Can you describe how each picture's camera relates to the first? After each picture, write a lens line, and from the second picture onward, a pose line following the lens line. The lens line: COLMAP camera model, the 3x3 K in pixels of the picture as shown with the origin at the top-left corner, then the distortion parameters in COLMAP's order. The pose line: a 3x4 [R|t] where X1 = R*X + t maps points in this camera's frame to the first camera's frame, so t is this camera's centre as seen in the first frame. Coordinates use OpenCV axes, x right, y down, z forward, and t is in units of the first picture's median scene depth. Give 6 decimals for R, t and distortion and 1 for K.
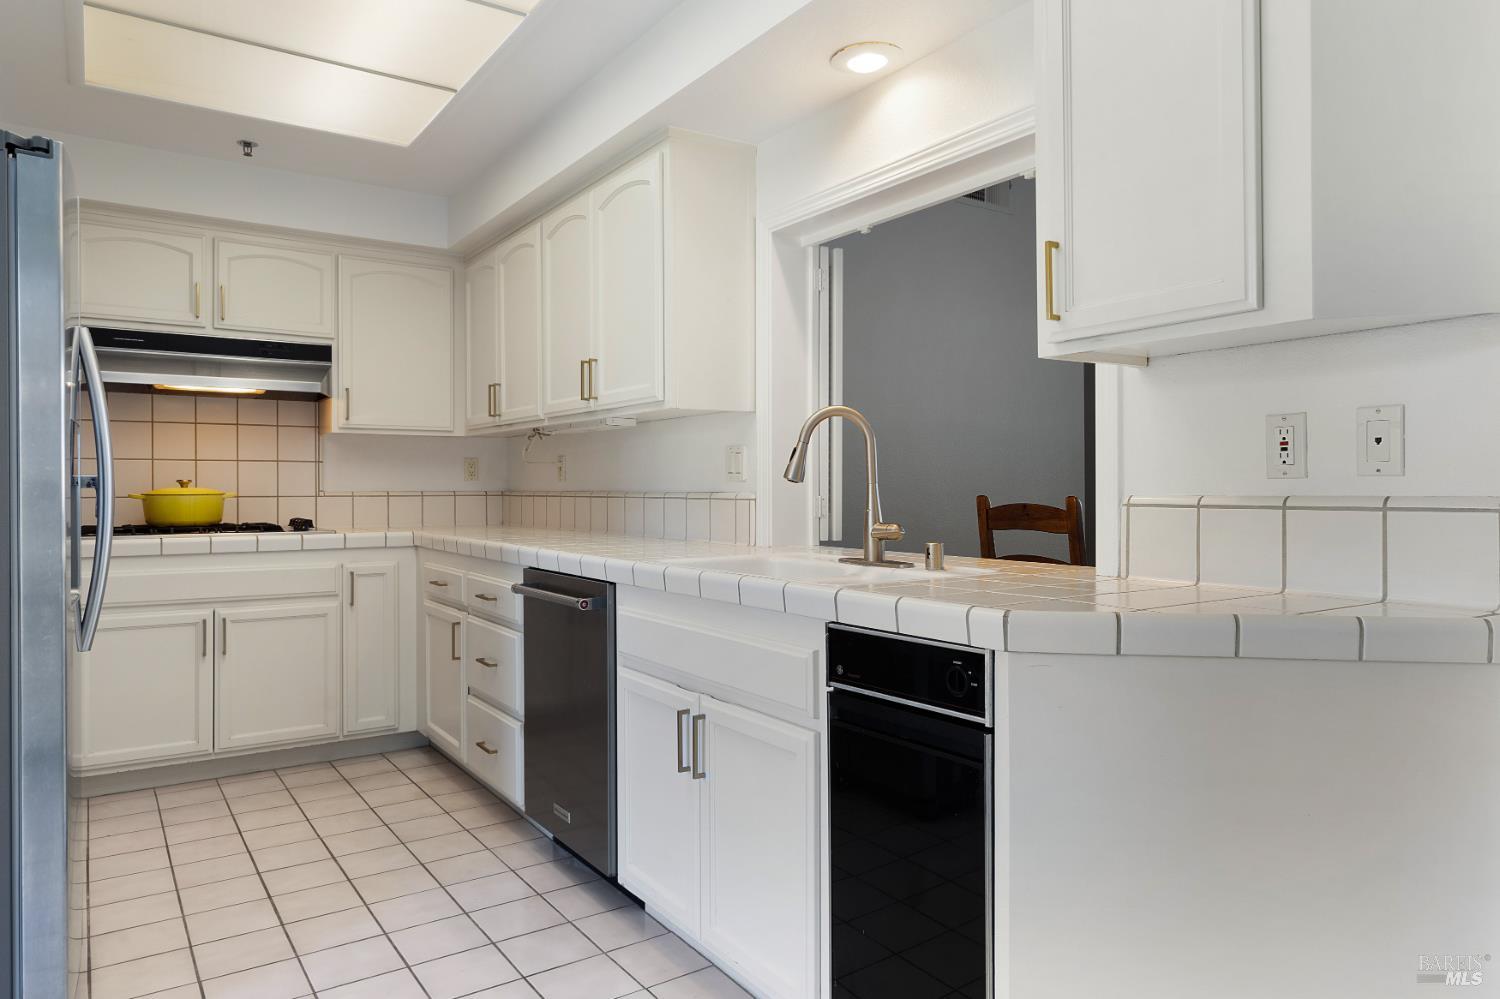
lens RADIAL K [[965.3, 0, 751.7], [0, 965.3, 491.8], [0, 0, 1]] dist [-0.007095, -0.003306]
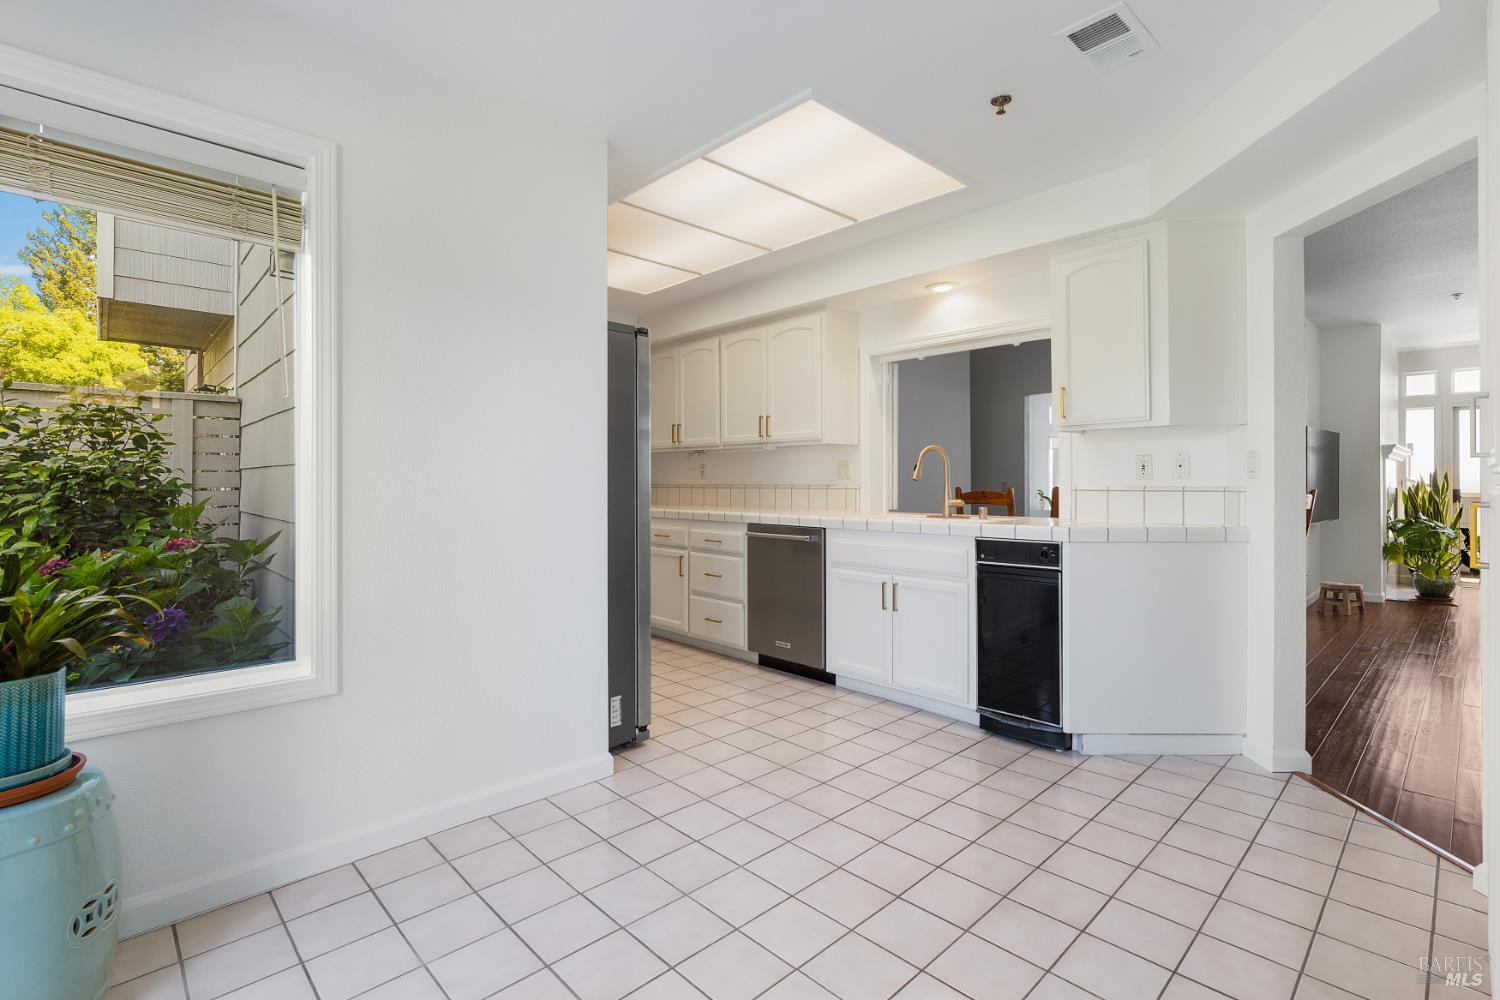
lens RADIAL K [[695.9, 0, 752.8], [0, 695.9, 479.8], [0, 0, 1]] dist [-0.007457, 0.000122]
pose [[0.988099, 0.002611, 0.153800, -0.455747], [-0.001193, 0.999956, -0.009311, 0.002726], [-0.153817, 0.009017, 0.988058, -0.405757]]
